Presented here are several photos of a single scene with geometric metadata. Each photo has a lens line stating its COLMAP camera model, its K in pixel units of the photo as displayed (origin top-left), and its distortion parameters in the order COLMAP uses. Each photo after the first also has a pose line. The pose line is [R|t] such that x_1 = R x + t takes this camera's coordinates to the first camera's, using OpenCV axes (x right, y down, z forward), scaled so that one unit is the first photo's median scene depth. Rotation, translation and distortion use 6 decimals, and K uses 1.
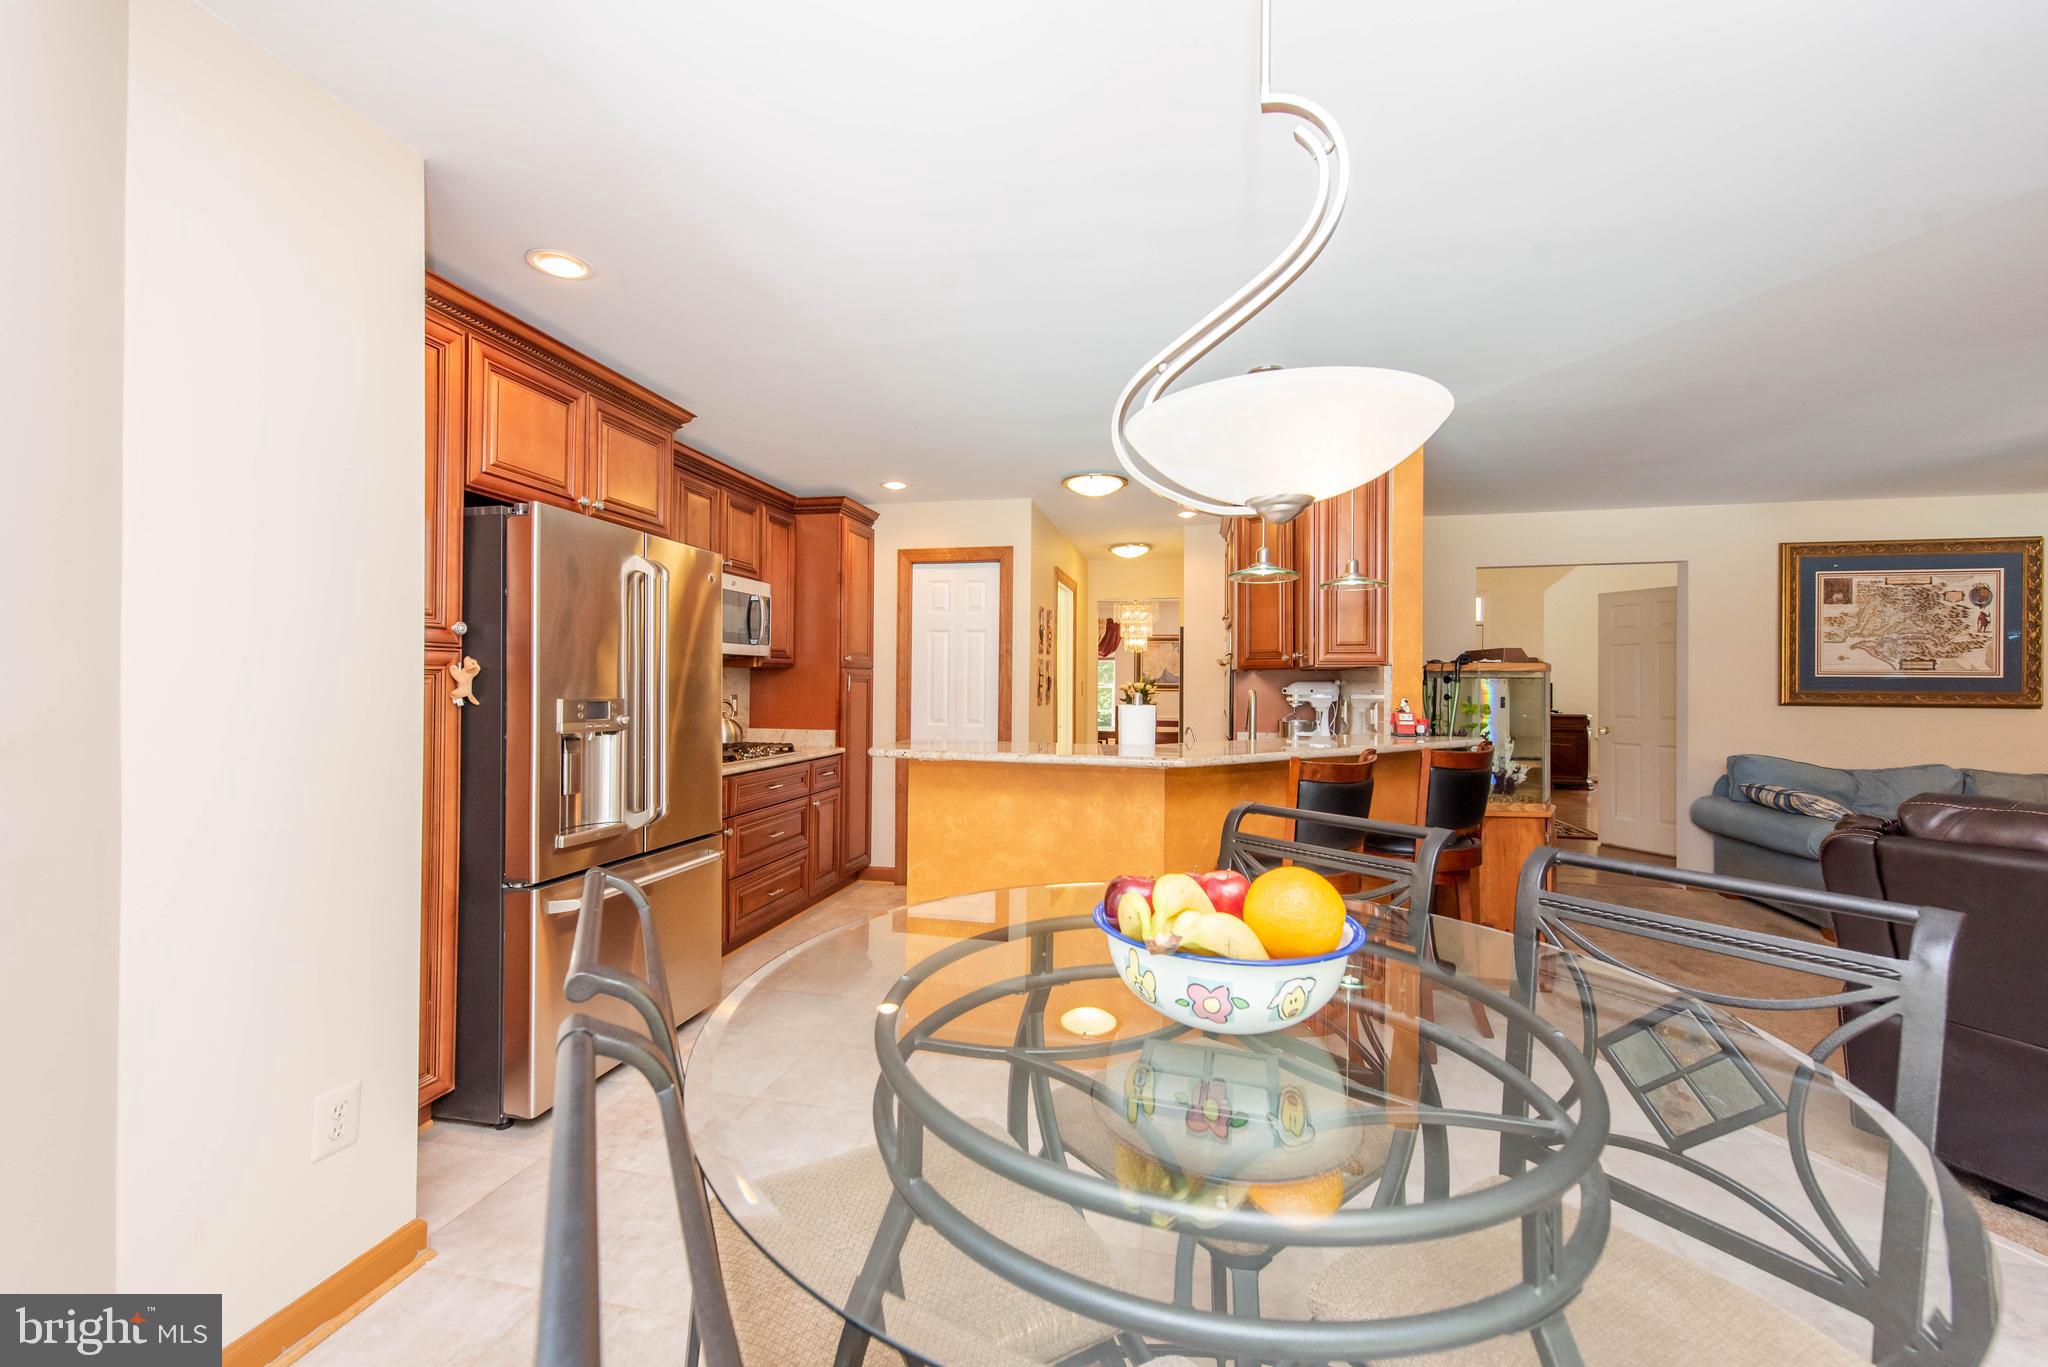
lens RADIAL K [[806.7, 0, 1030.7], [0, 806.7, 687.5], [0, 0, 1]] dist [0.013297, -0.000758]
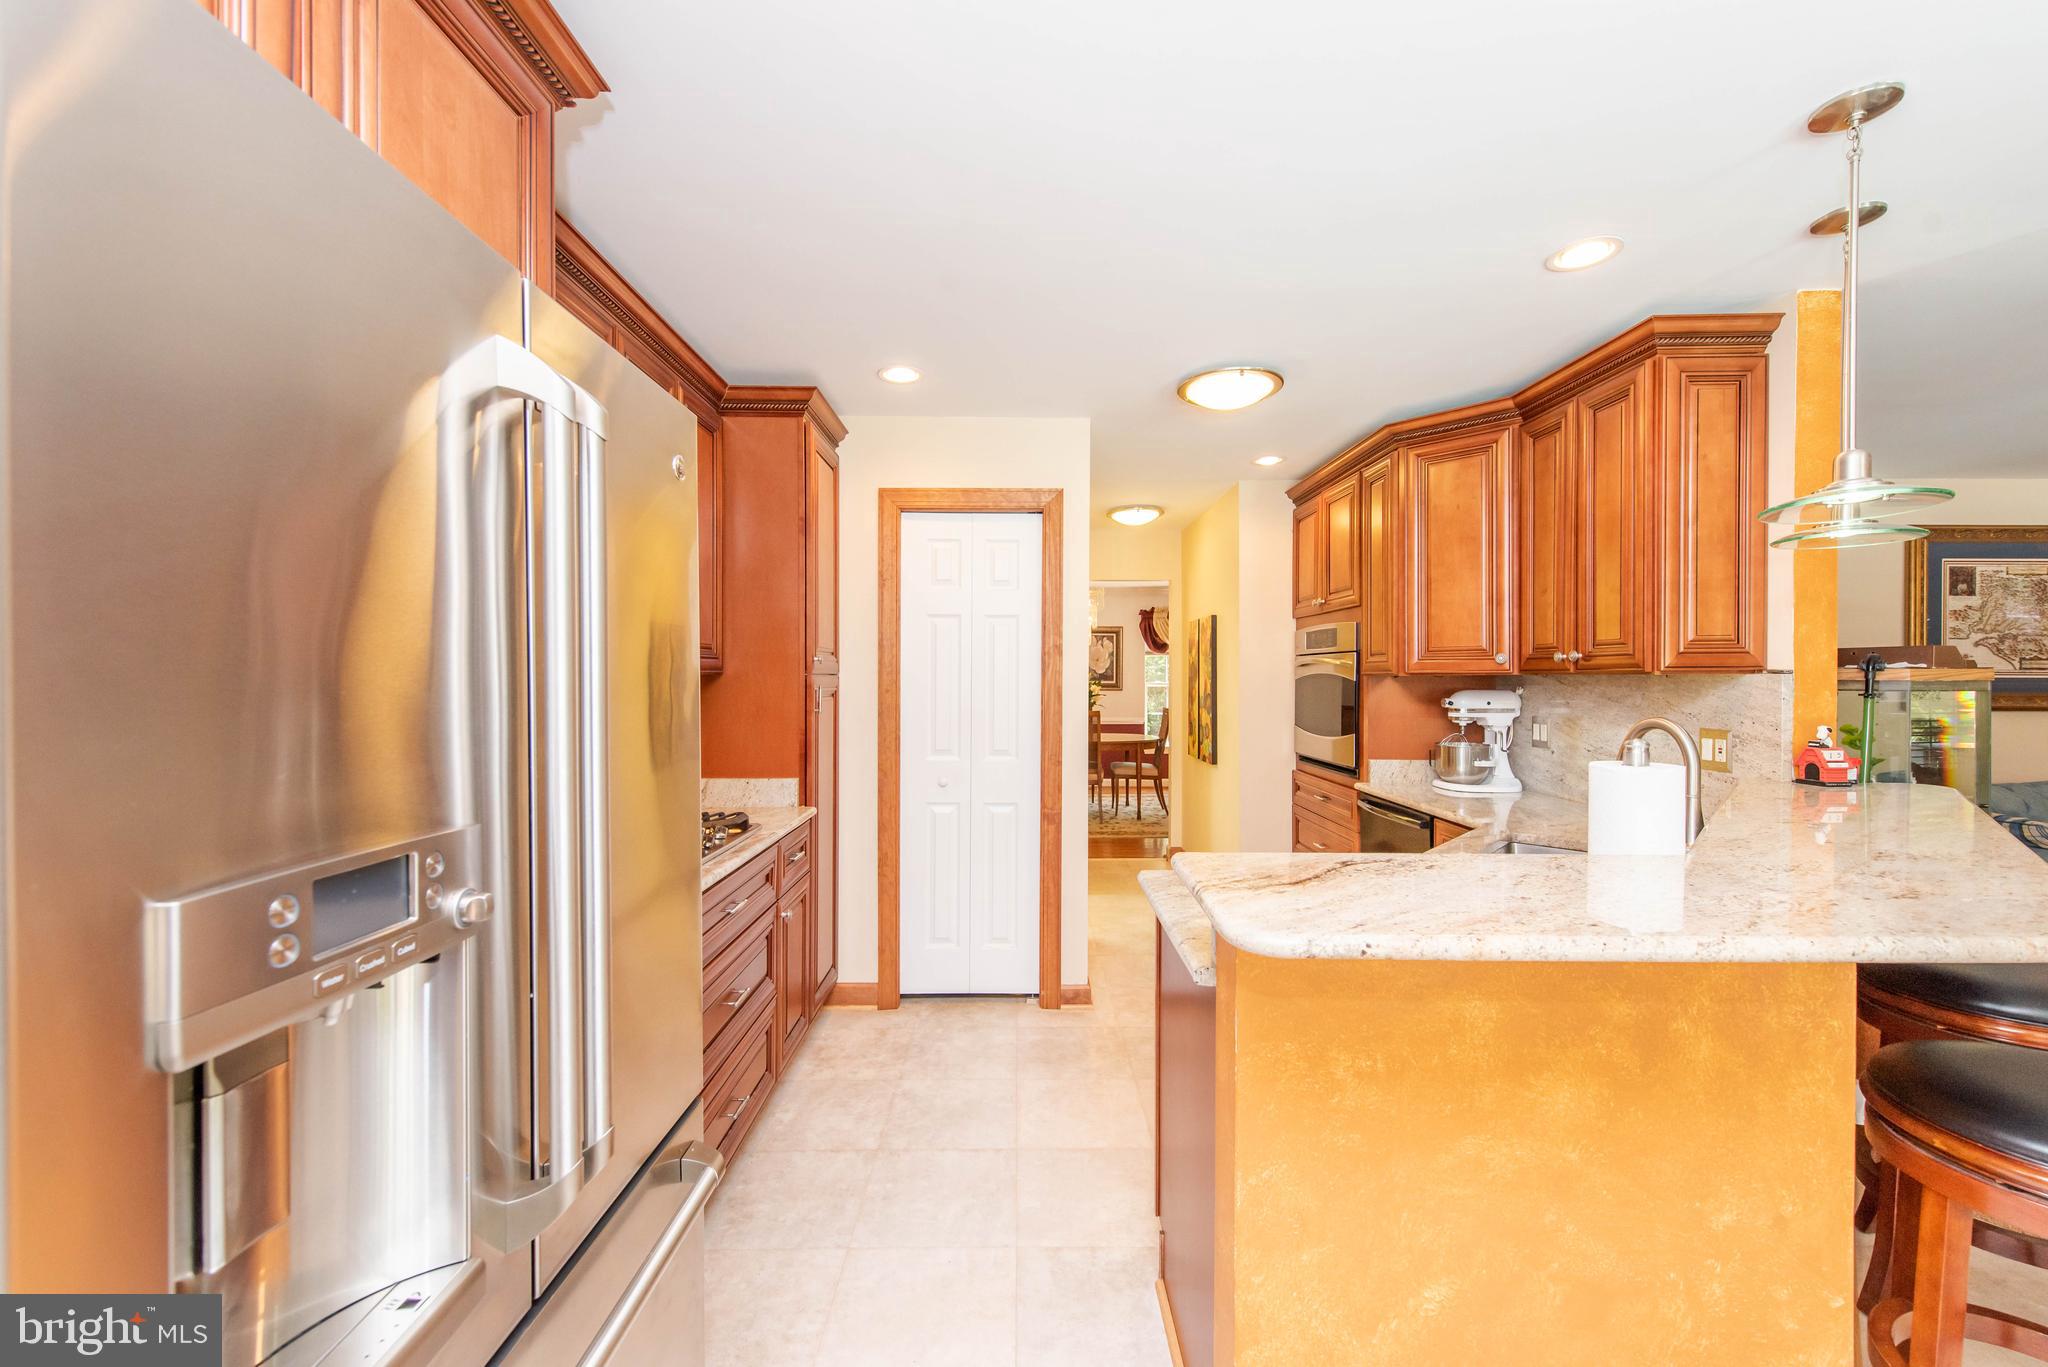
lens RADIAL K [[806.7, 0, 1033.1], [0, 806.7, 683.7], [0, 0, 1]] dist [0.013297, -0.000758]
pose [[0.974414, -0.008593, 0.224597, -0.199305], [0.007321, 0.999952, 0.006496, -0.019898], [-0.224642, -0.004685, 0.974430, 0.362362]]
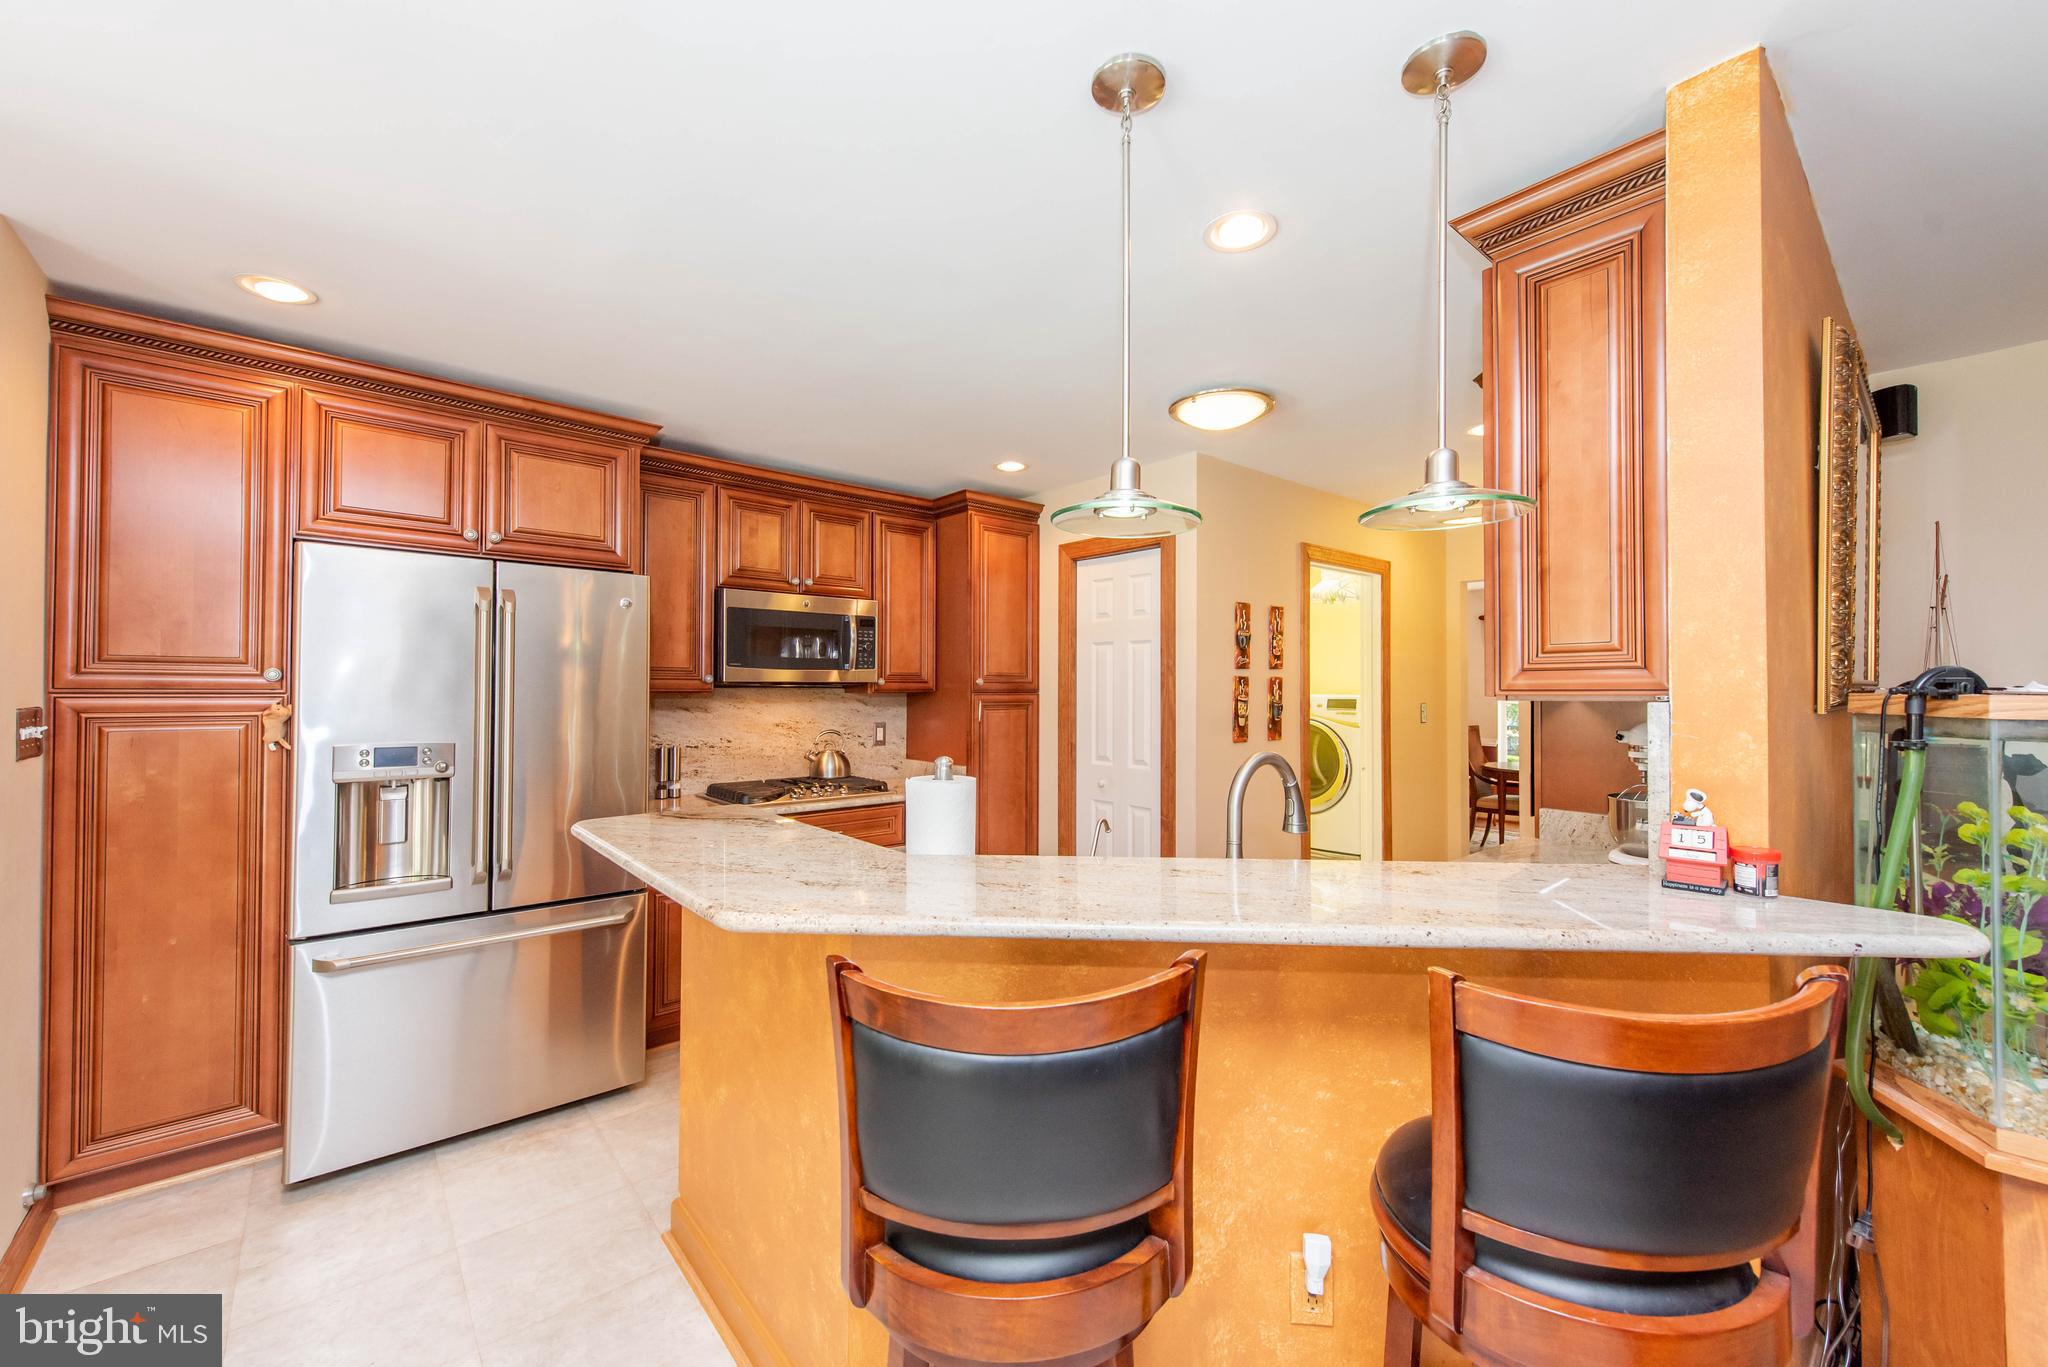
lens RADIAL K [[806.7, 0, 1023.2], [0, 806.7, 683.6], [0, 0, 1]] dist [0.013297, -0.000758]
pose [[0.793983, -0.008749, -0.607877, 0.311923], [0.000349, 0.999903, -0.013935, -0.021924], [0.607940, 0.010852, 0.793909, 0.351938]]
